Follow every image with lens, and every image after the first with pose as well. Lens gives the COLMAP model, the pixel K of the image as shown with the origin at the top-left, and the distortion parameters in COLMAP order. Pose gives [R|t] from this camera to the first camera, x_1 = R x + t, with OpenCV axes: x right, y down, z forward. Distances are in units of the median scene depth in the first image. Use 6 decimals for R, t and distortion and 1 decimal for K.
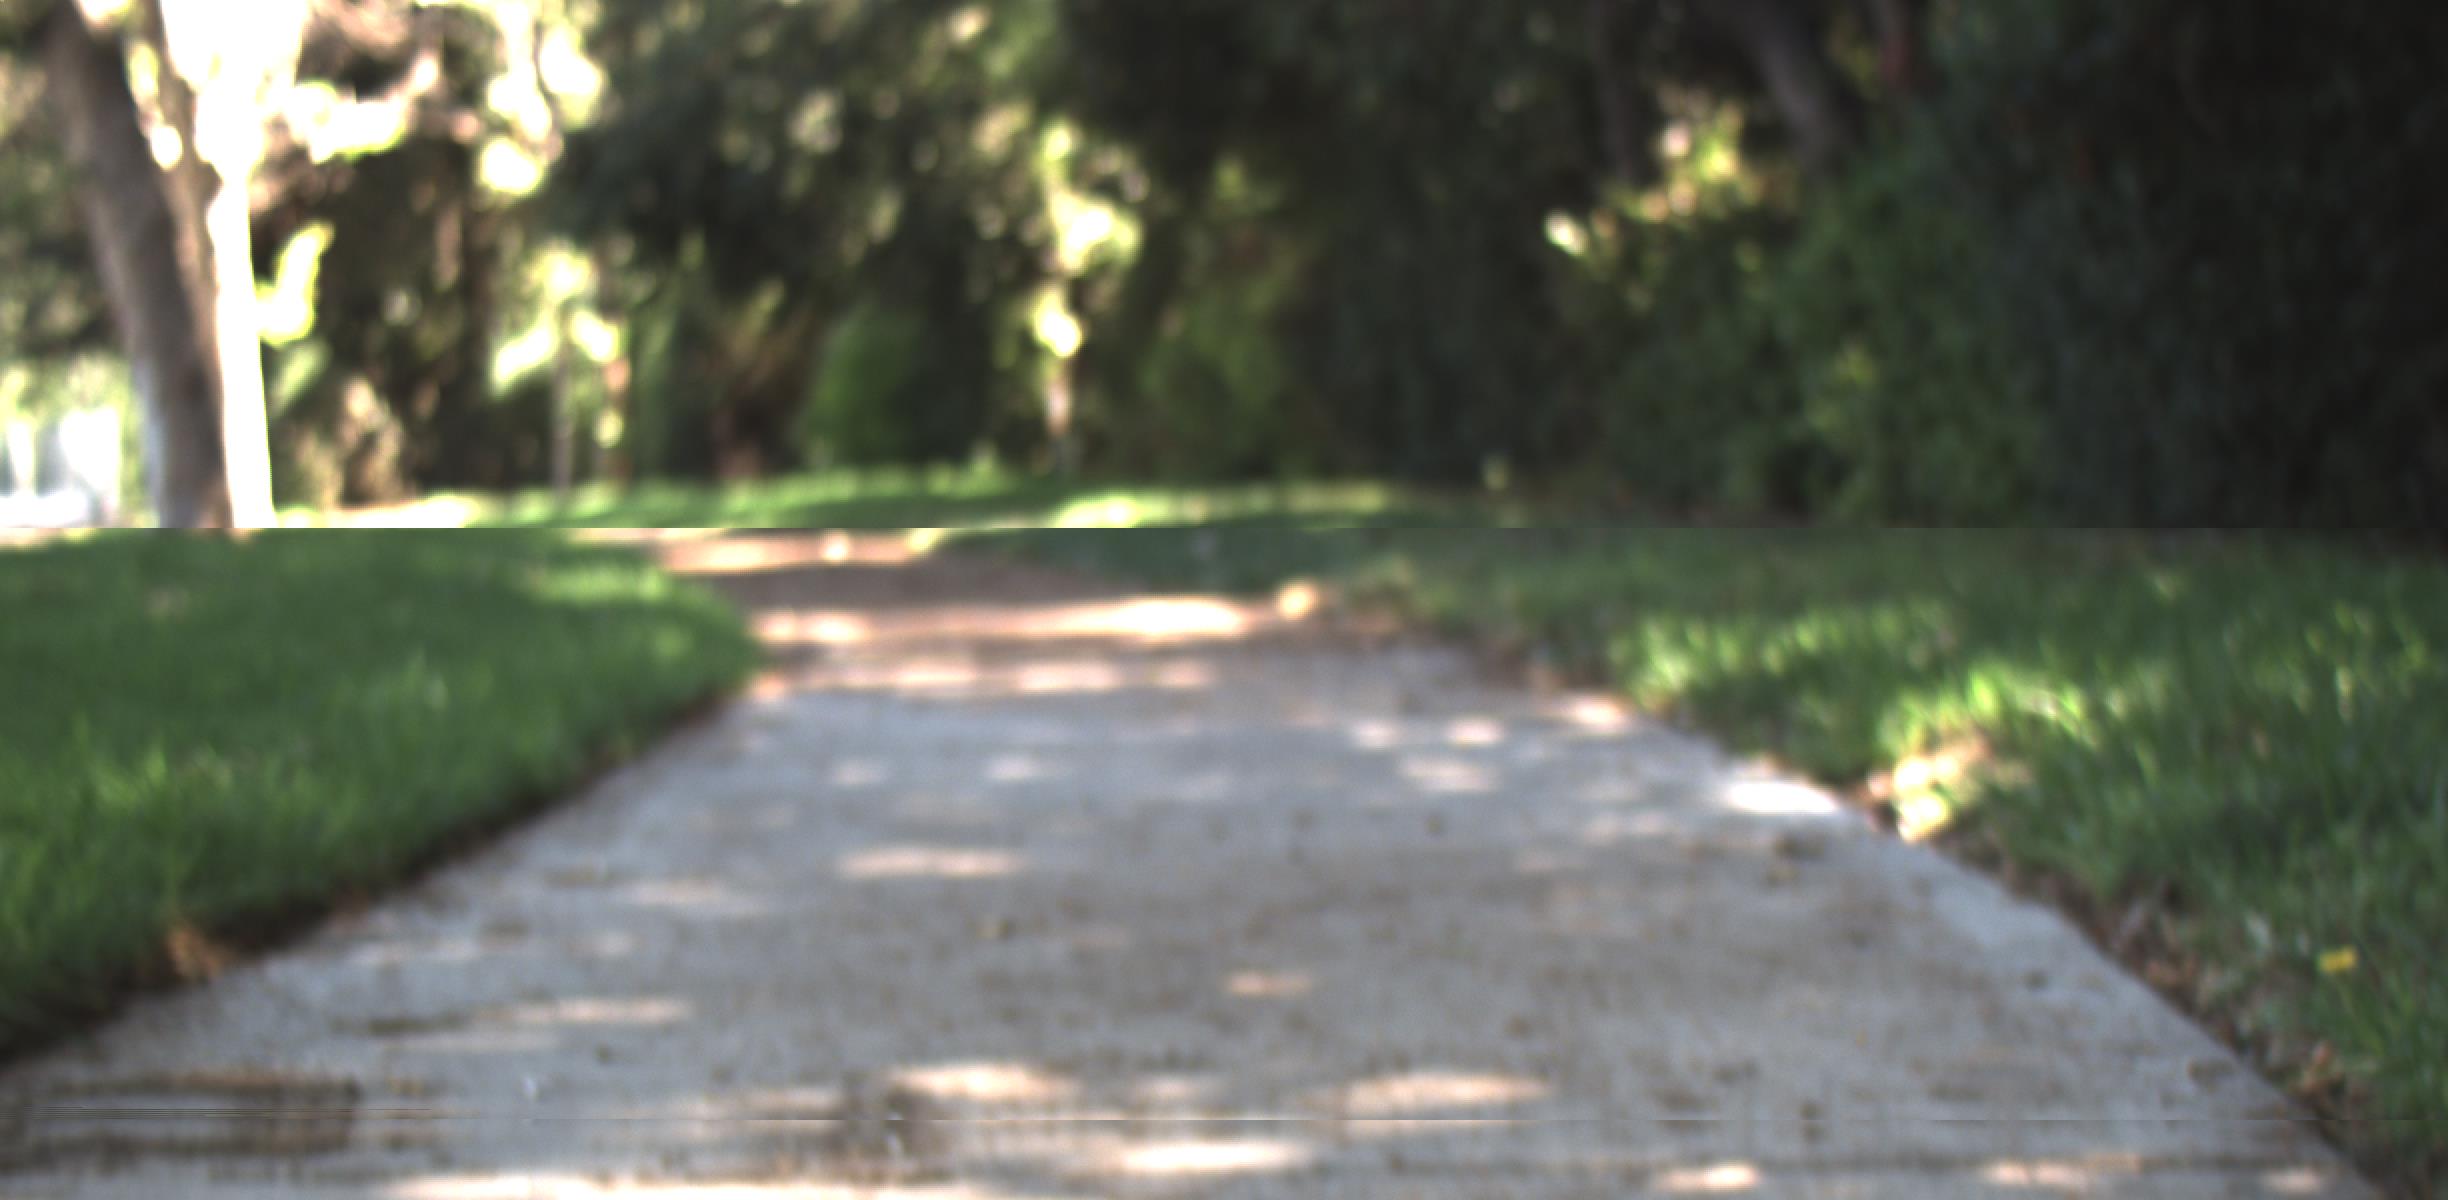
lens RADIAL K [[8781.4, 0, 1224.0], [0, 8781.4, 600.0], [0, 0, 1]] dist [0.452709, 8.153578]
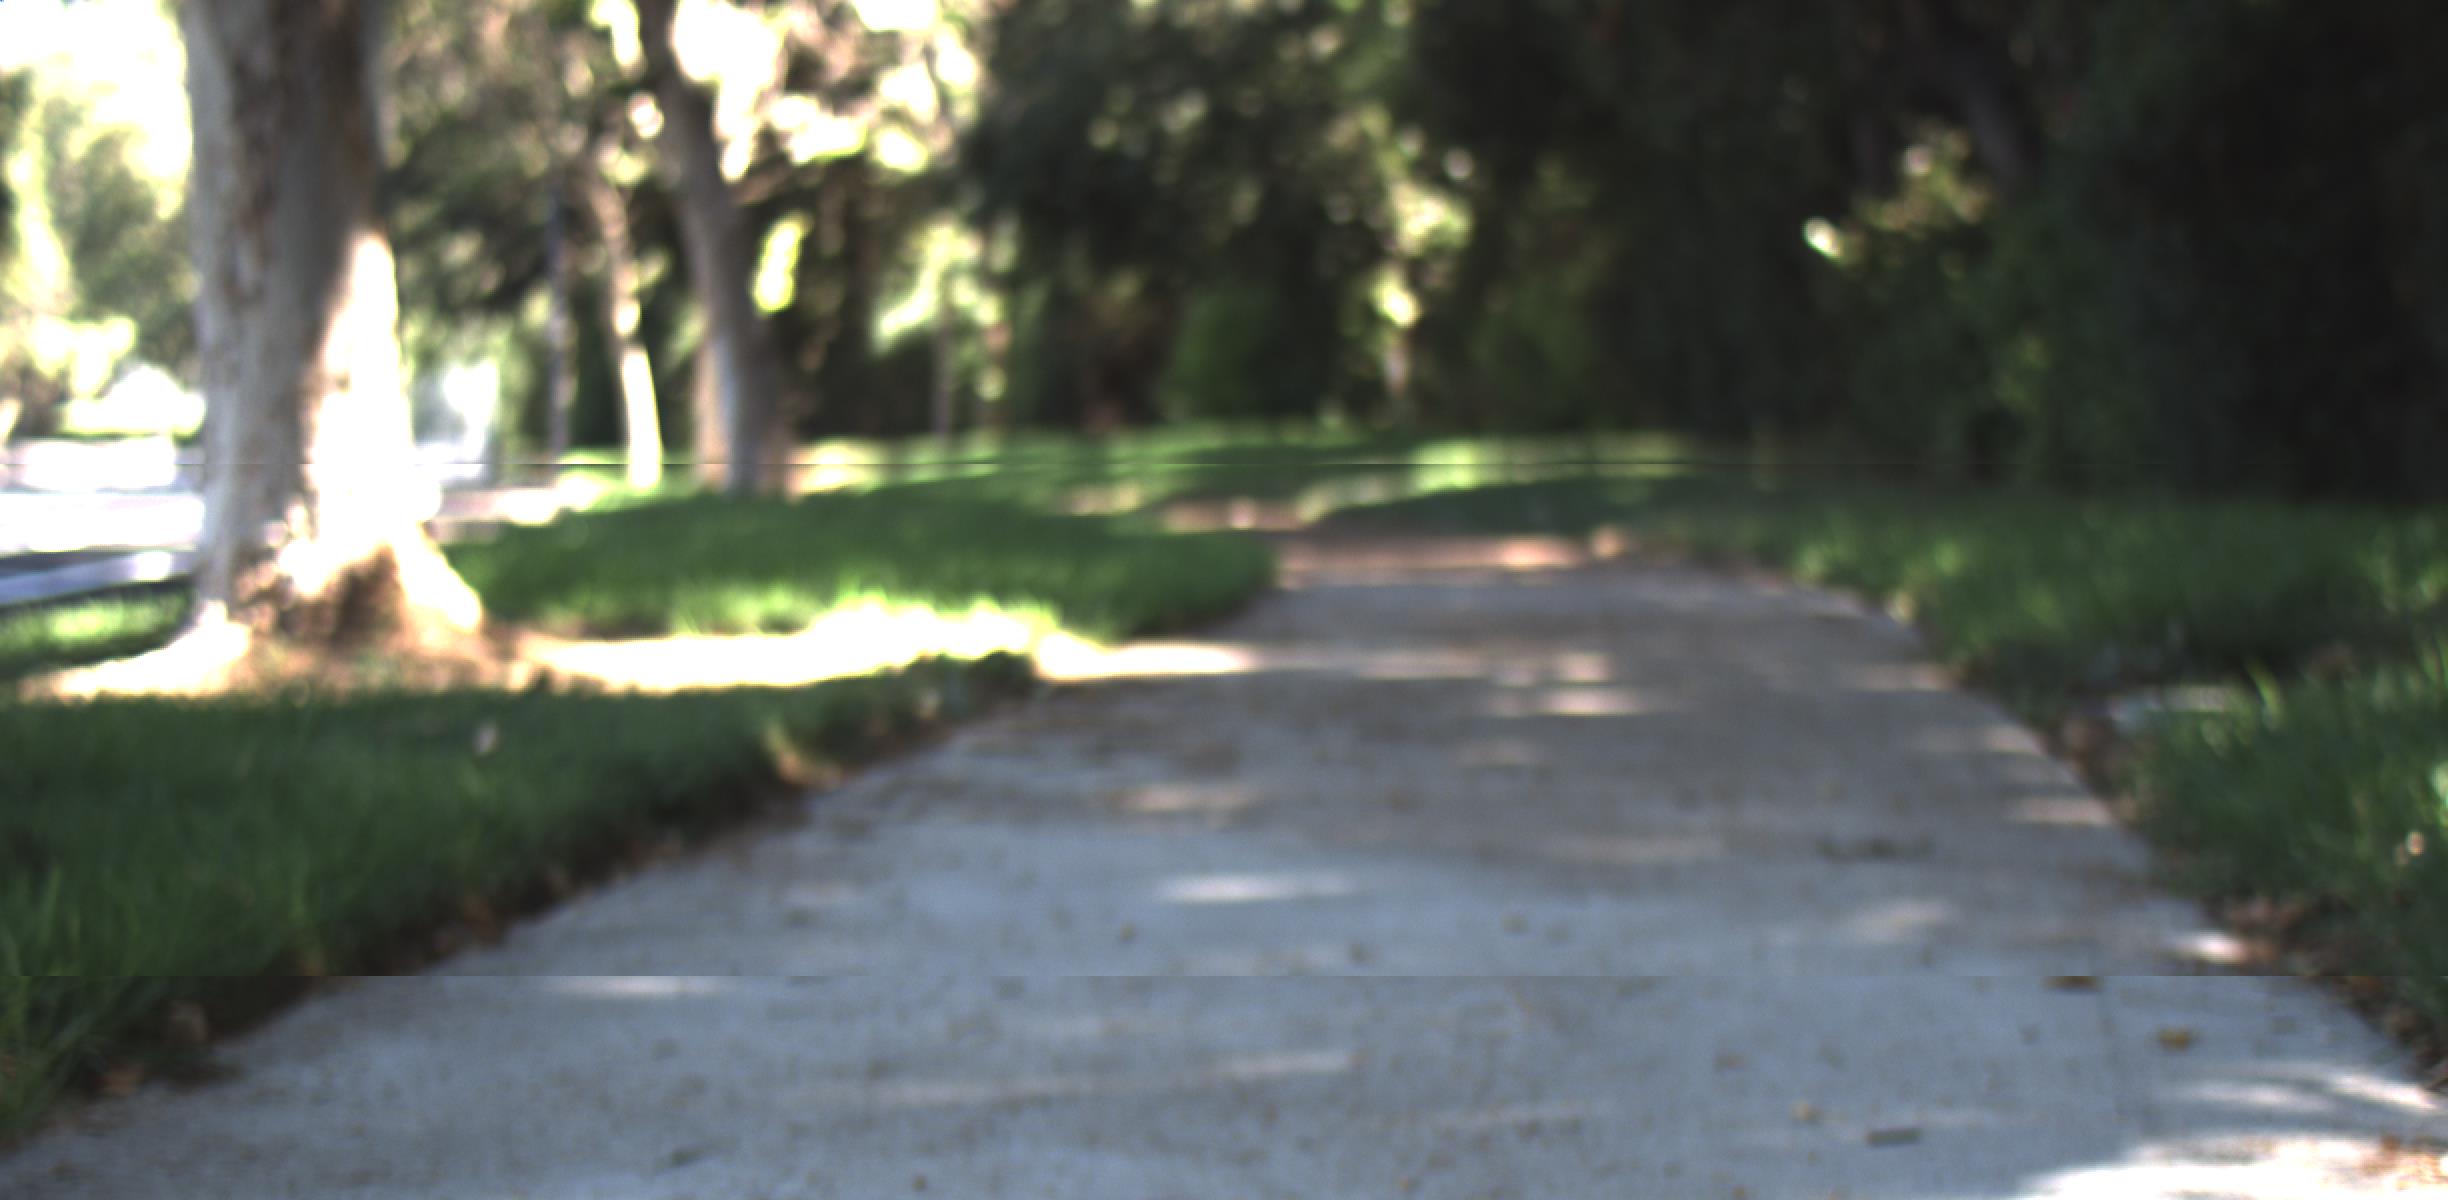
lens RADIAL K [[8781.4, 0, 1224.0], [0, 8781.4, 600.0], [0, 0, 1]] dist [0.452709, 8.153578]
pose [[0.999369, 0.006750, -0.034861, -0.001275], [-0.006553, 0.999962, 0.005776, 0.001793], [0.034899, -0.005544, 0.999375, -0.162347]]
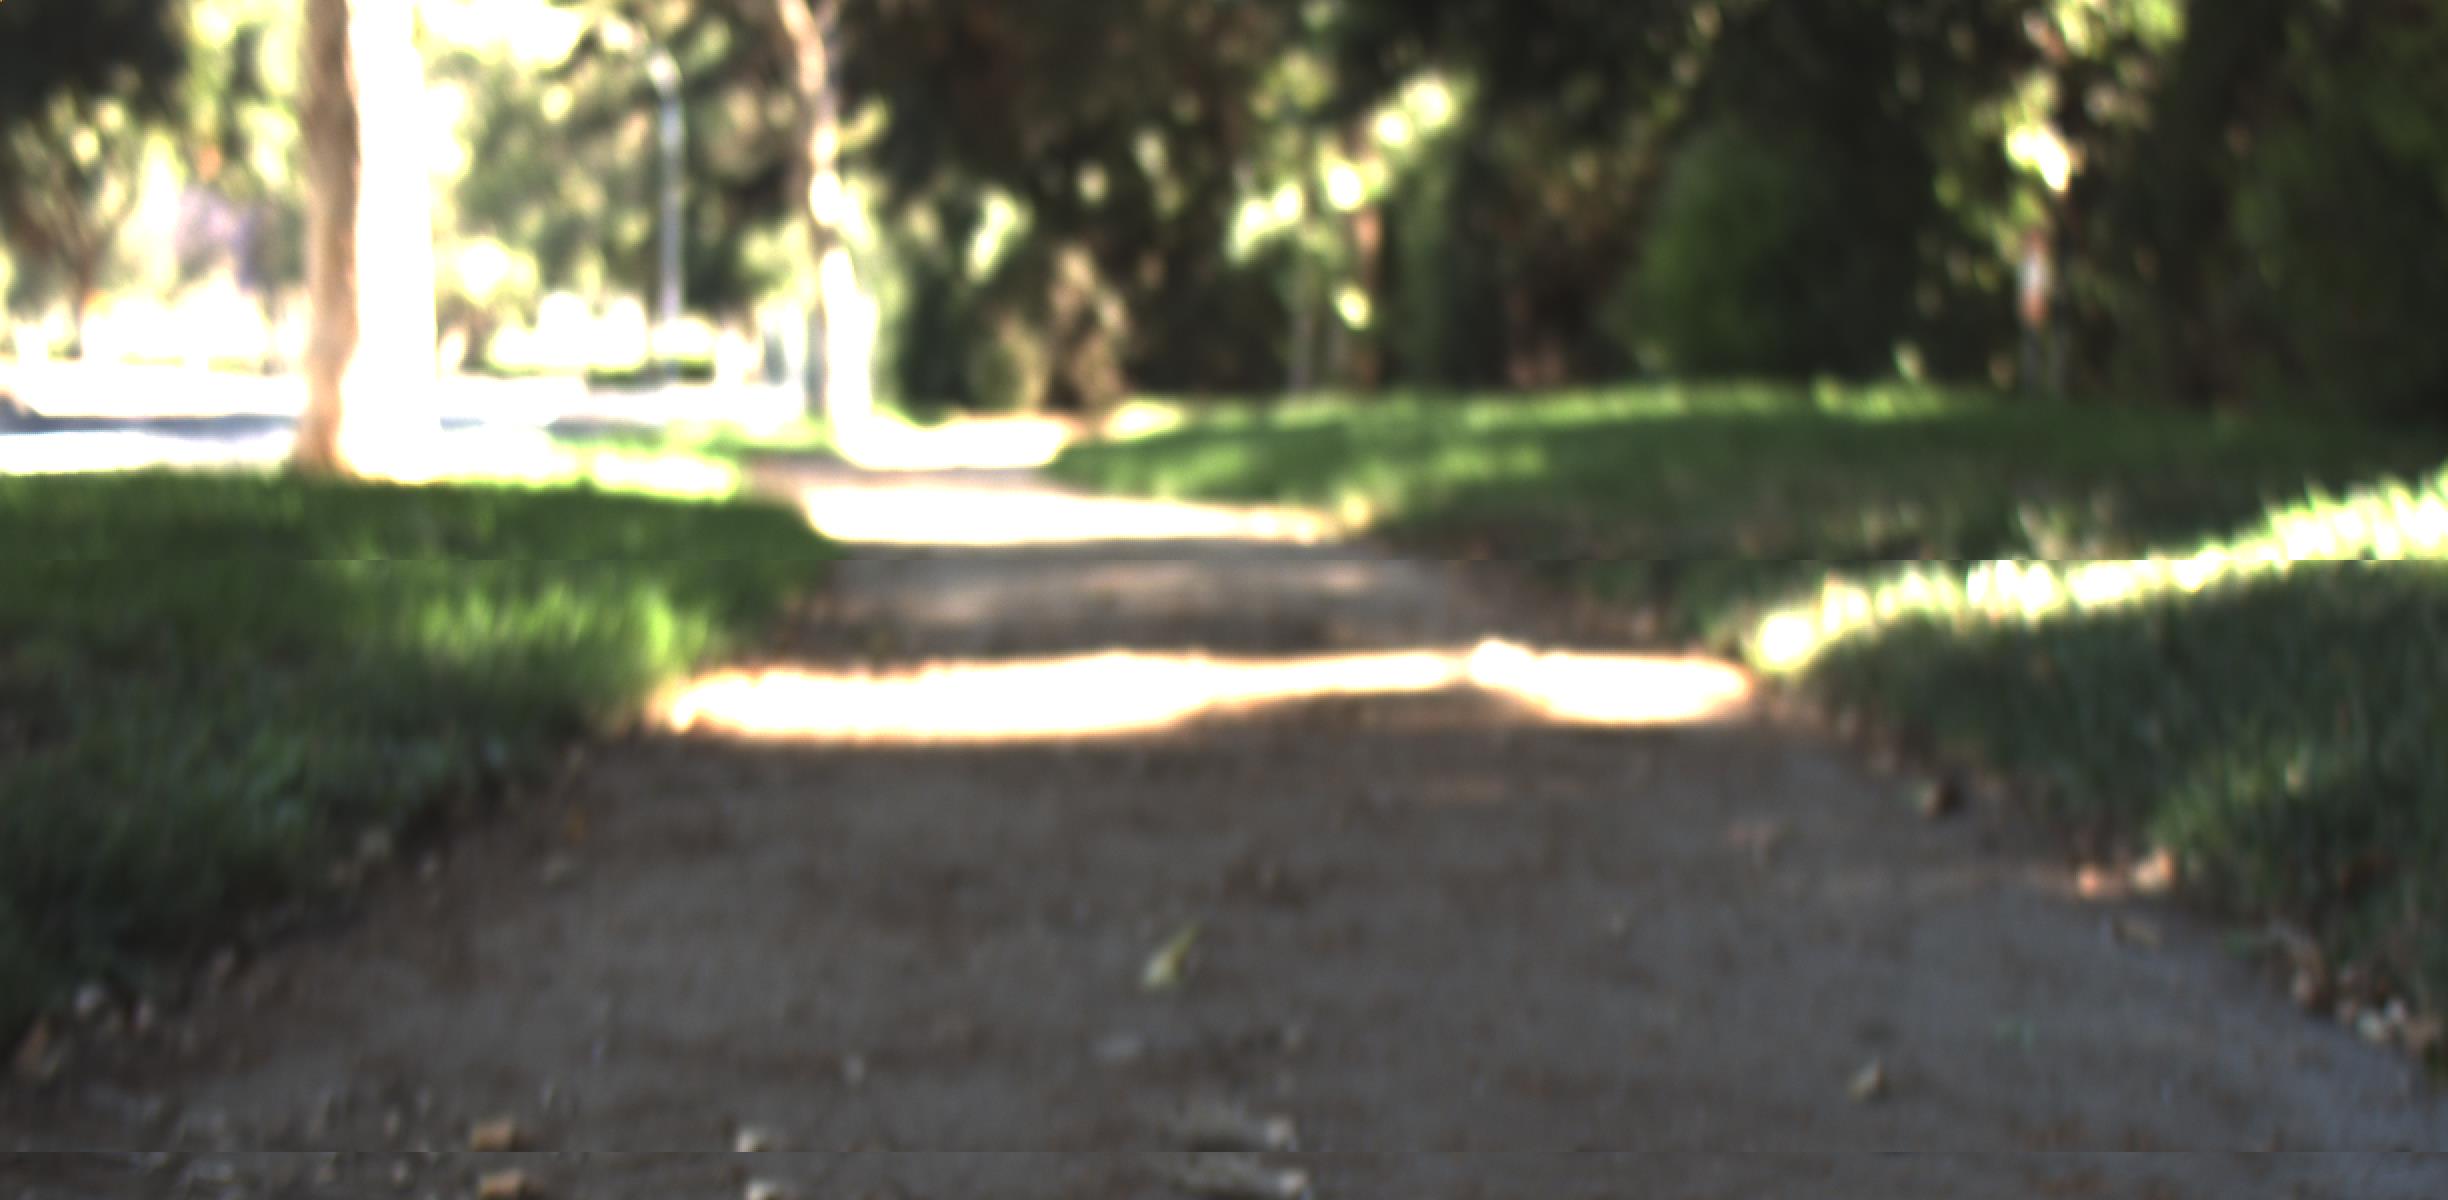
lens RADIAL K [[8781.4, 0, 1224.0], [0, 8781.4, 600.0], [0, 0, 1]] dist [0.452709, 8.153578]
pose [[0.994363, 0.037228, -0.099275, -0.014161], [-0.036264, 0.999276, 0.011494, -0.005503], [0.099631, -0.007829, 0.994994, 0.421583]]
